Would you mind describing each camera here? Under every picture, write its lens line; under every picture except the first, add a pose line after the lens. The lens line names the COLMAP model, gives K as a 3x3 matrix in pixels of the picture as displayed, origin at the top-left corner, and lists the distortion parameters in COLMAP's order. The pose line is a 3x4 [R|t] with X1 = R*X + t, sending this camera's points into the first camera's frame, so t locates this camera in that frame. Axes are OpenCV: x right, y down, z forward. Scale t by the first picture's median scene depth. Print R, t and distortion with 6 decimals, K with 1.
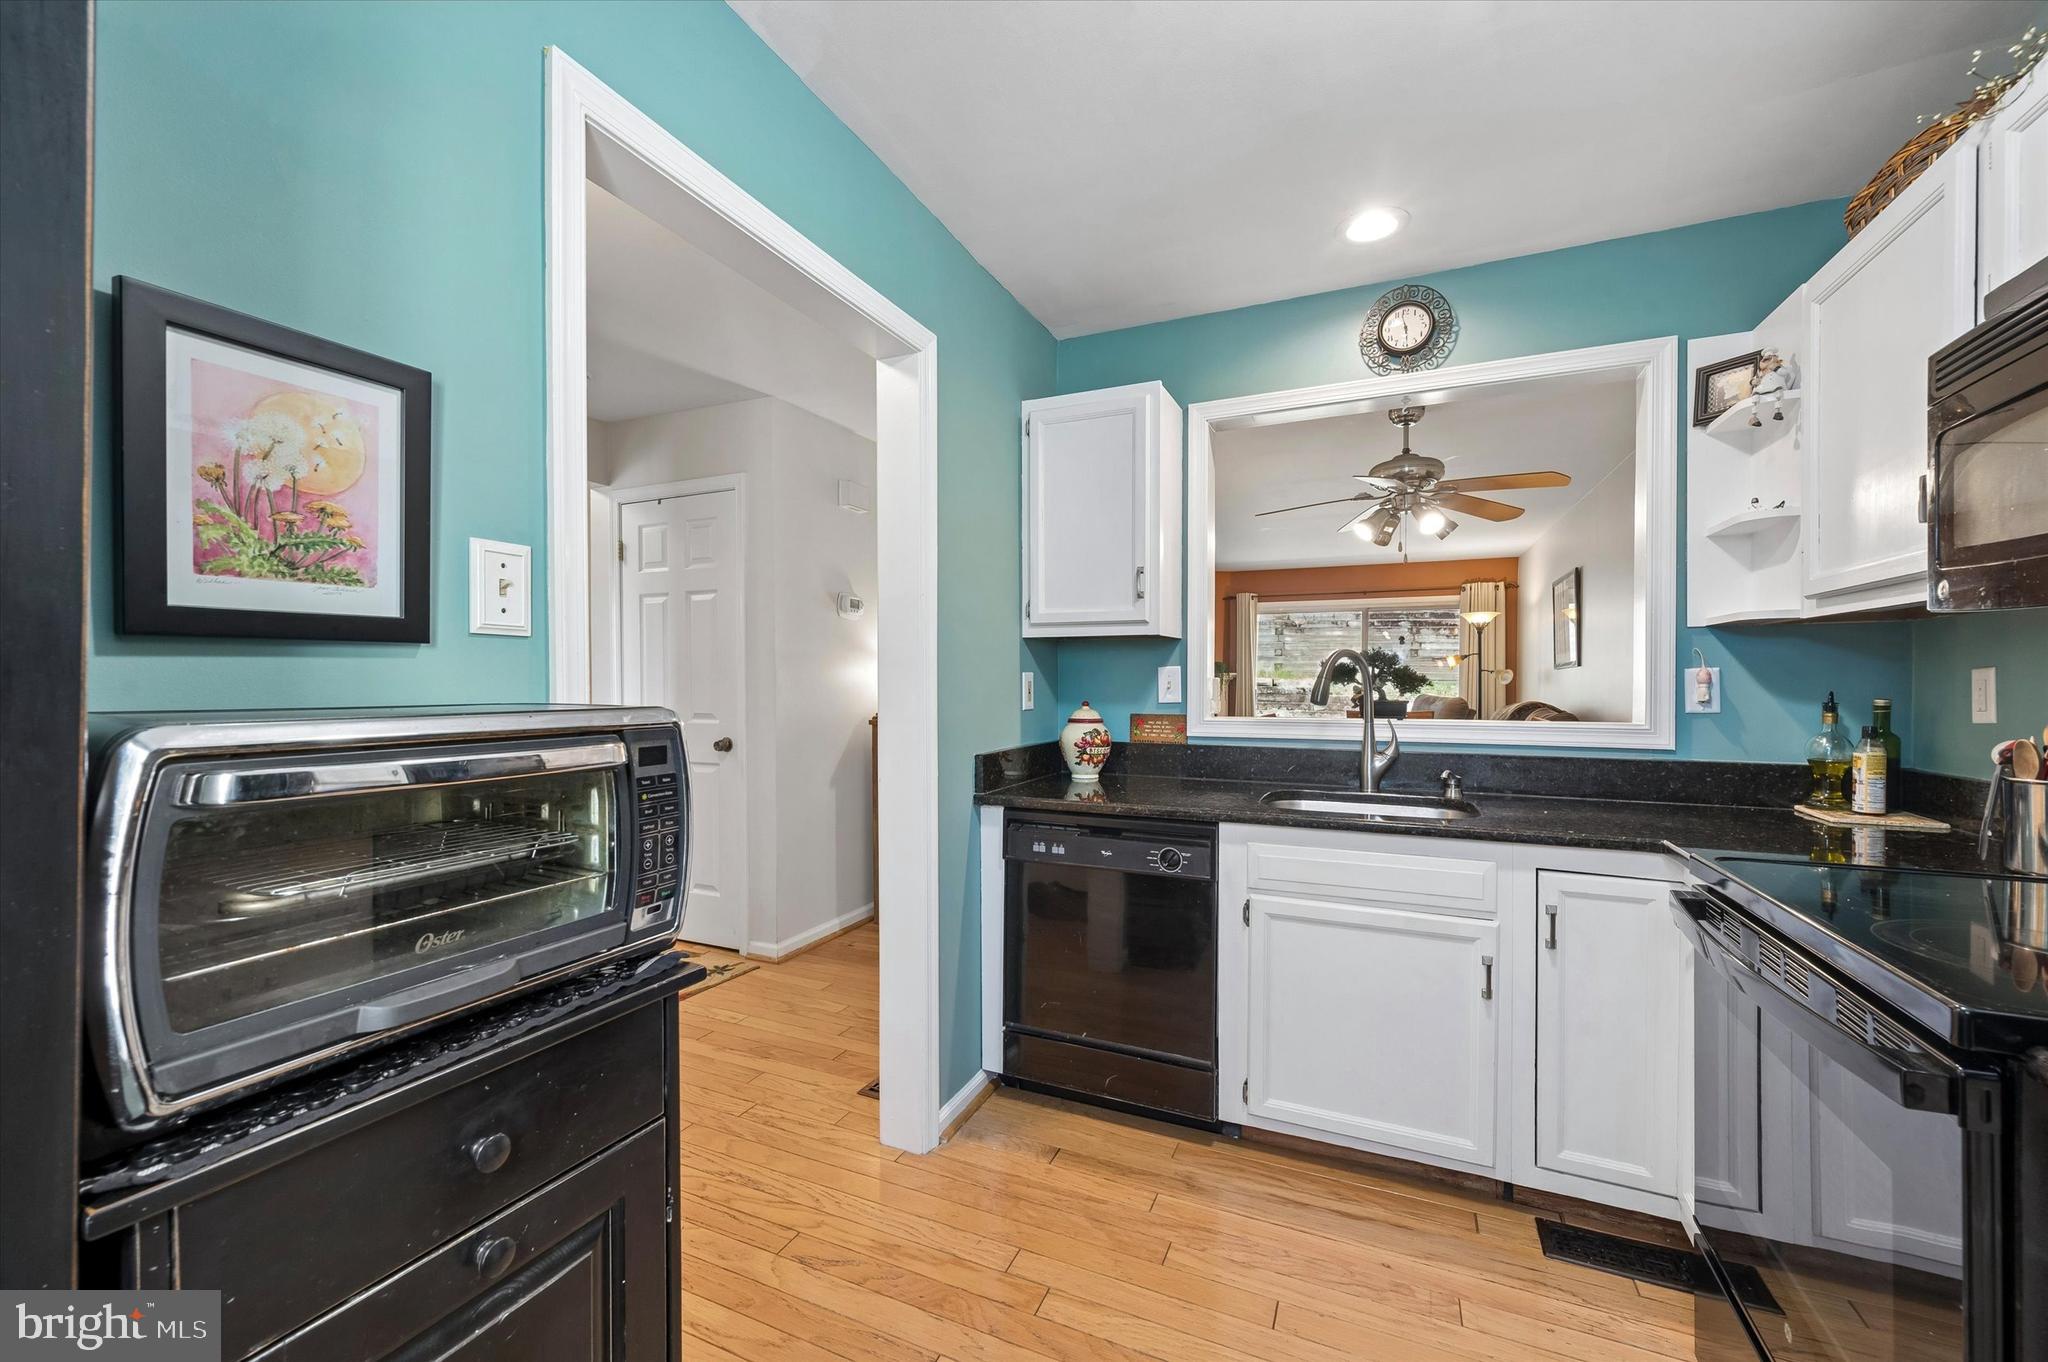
lens RADIAL K [[822.9, 0, 1024.0], [0, 822.9, 681.0], [0, 0, 1]] dist [0.001958, 0.000095]
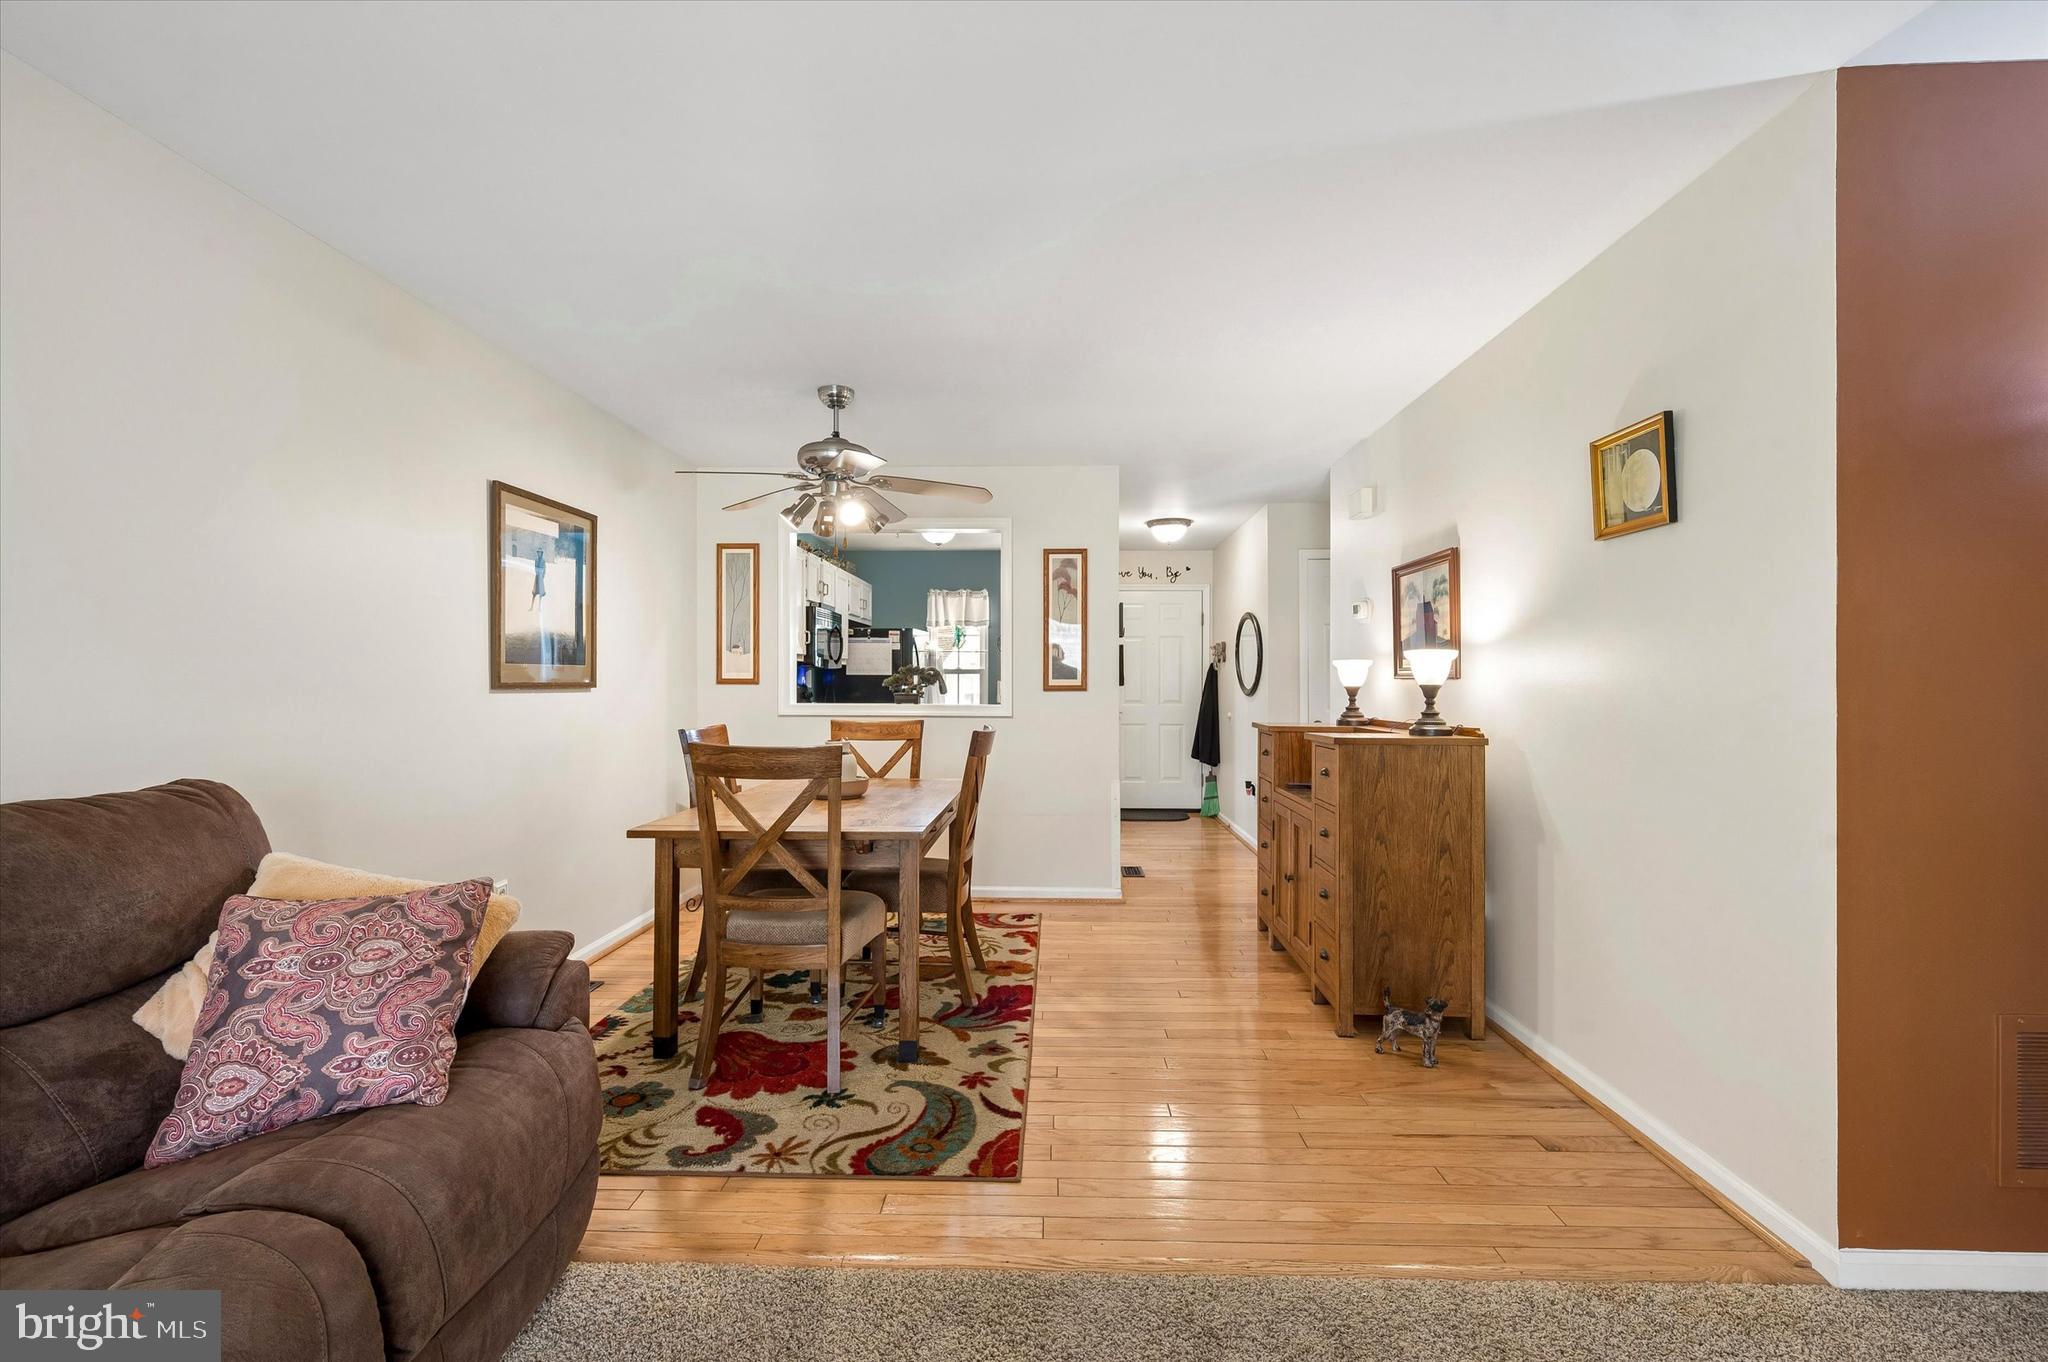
lens RADIAL K [[865.7, 0, 1022.0], [0, 865.7, 685.8], [0, 0, 1]] dist [0.001175, -0.000198]
pose [[-0.927928, 0.000653, -0.372760, 0.997884], [-0.001870, 0.999978, 0.006406, -0.006303], [0.372756, 0.006642, -0.927906, 3.123073]]
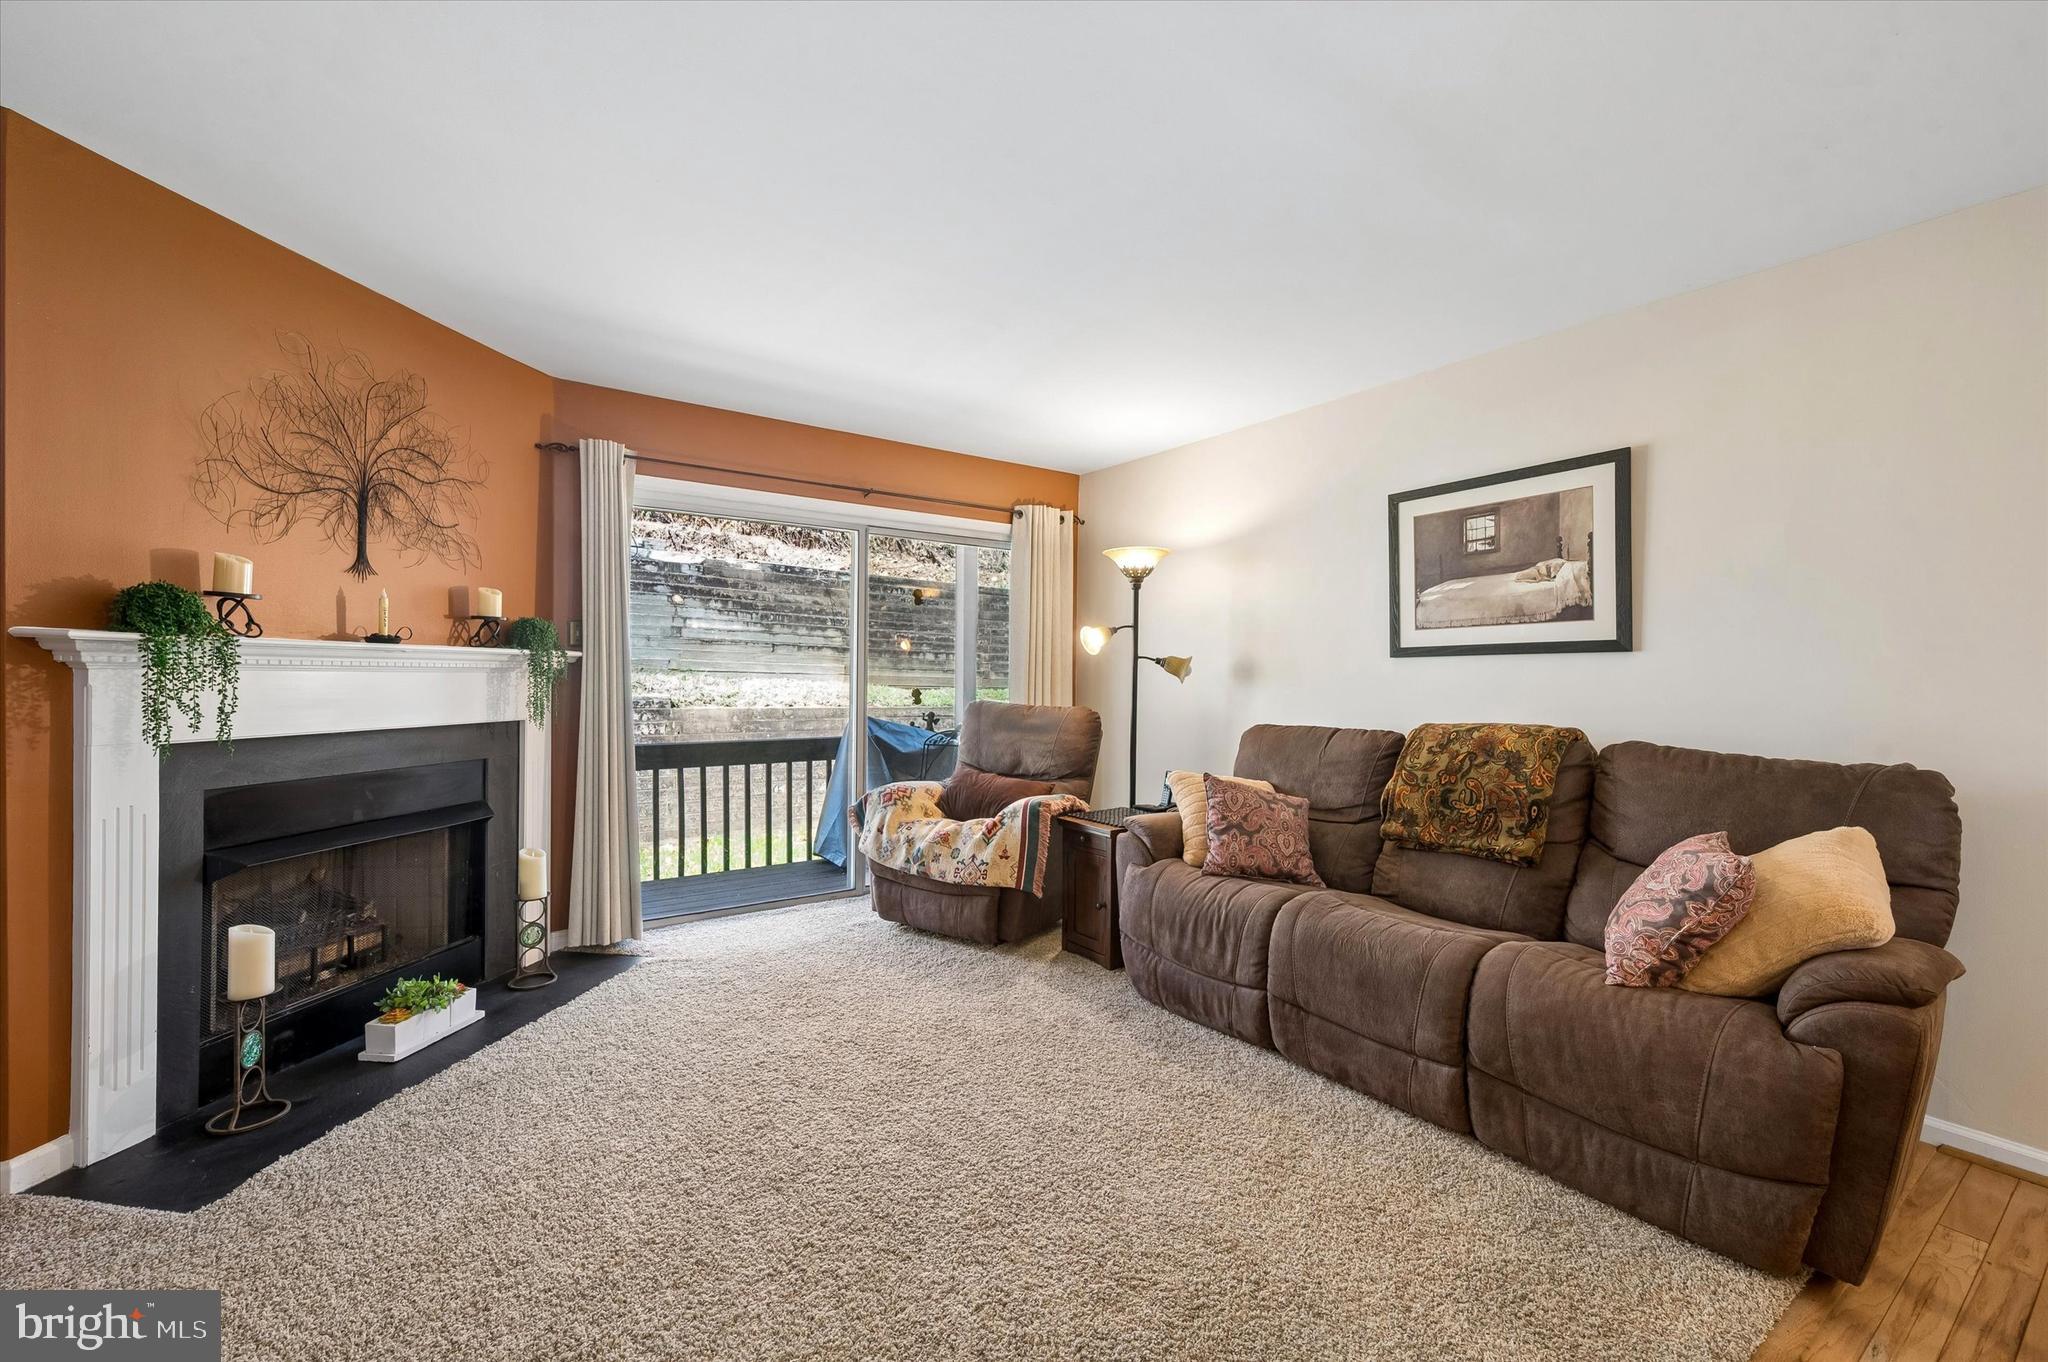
lens RADIAL K [[837.2, 0, 1035.8], [0, 837.2, 678.8], [0, 0, 1]] dist [0.001151, 0.003517]
pose [[0.515920, 0.001160, 0.856636, 0.157651], [-0.009285, 0.999948, 0.004238, -0.001417], [-0.856587, -0.010140, 0.515904, 2.457848]]
